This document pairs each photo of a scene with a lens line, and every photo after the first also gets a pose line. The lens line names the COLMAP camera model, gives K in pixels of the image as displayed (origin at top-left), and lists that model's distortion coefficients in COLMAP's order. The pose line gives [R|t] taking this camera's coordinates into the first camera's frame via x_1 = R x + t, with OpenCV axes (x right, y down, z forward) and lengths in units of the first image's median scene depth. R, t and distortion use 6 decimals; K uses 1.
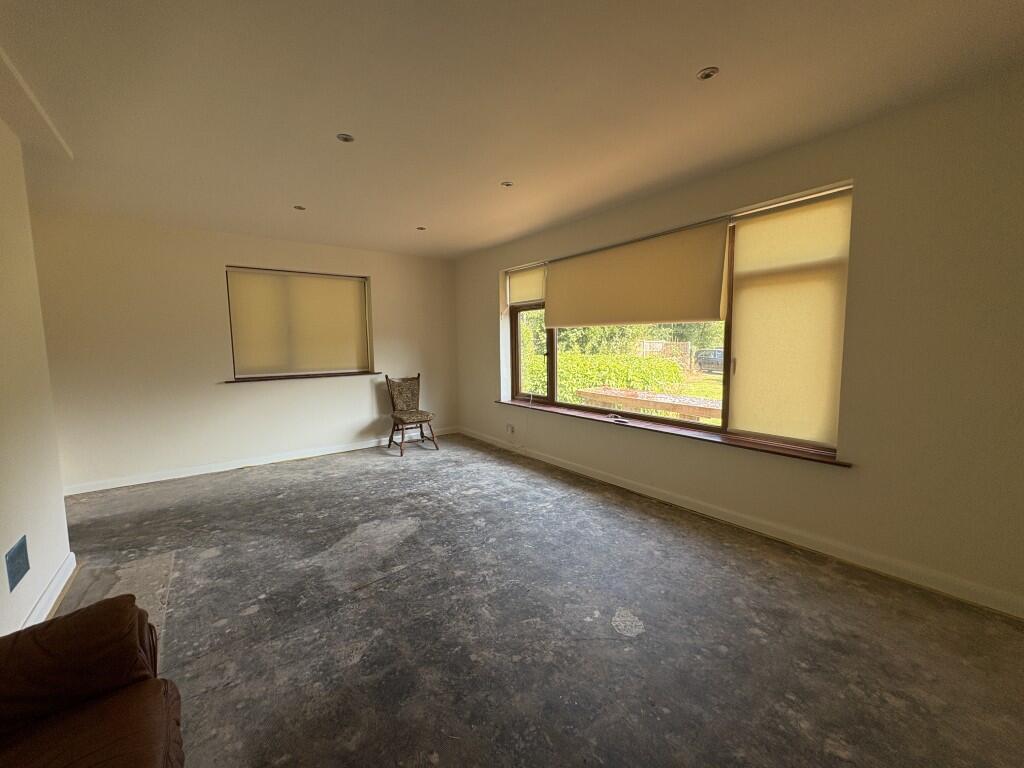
lens RADIAL K [[407.3, 0, 513.6], [0, 407.3, 382.1], [0, 0, 1]] dist [-0.000657, -0.000283]
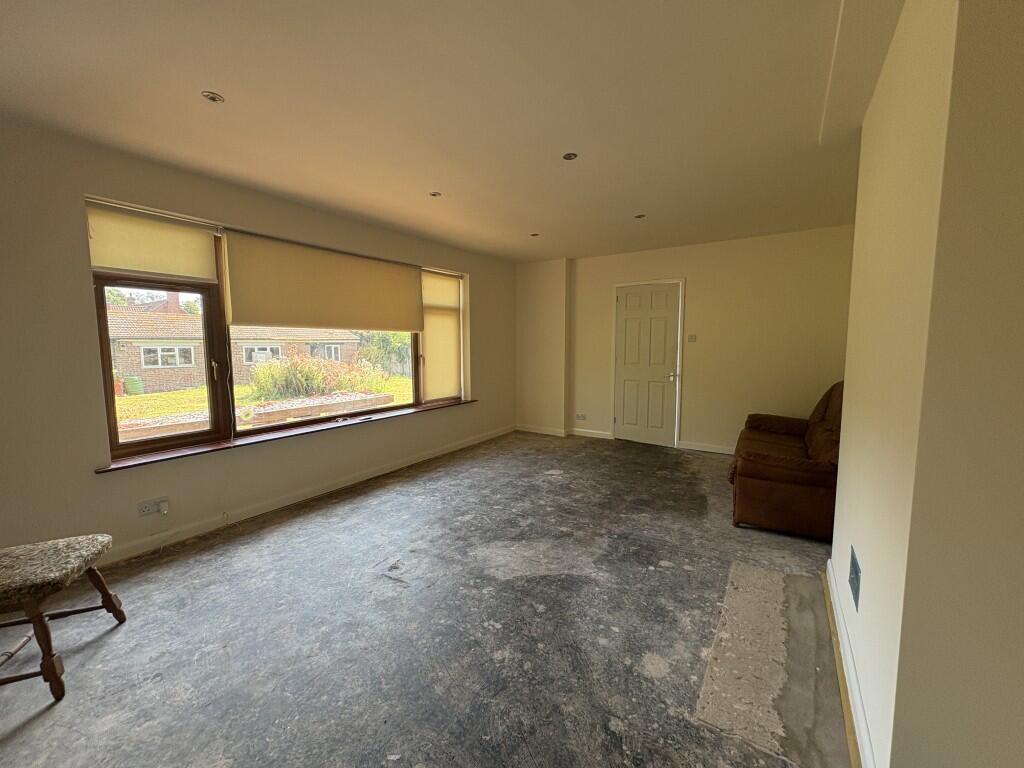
lens RADIAL K [[407.3, 0, 511.8], [0, 407.3, 382.9], [0, 0, 1]] dist [-0.000657, -0.000283]
pose [[-0.323125, -0.076314, 0.943274, -1.192720], [0.097232, 0.988791, 0.113304, -0.113989], [-0.941348, 0.128328, -0.312083, 1.298536]]
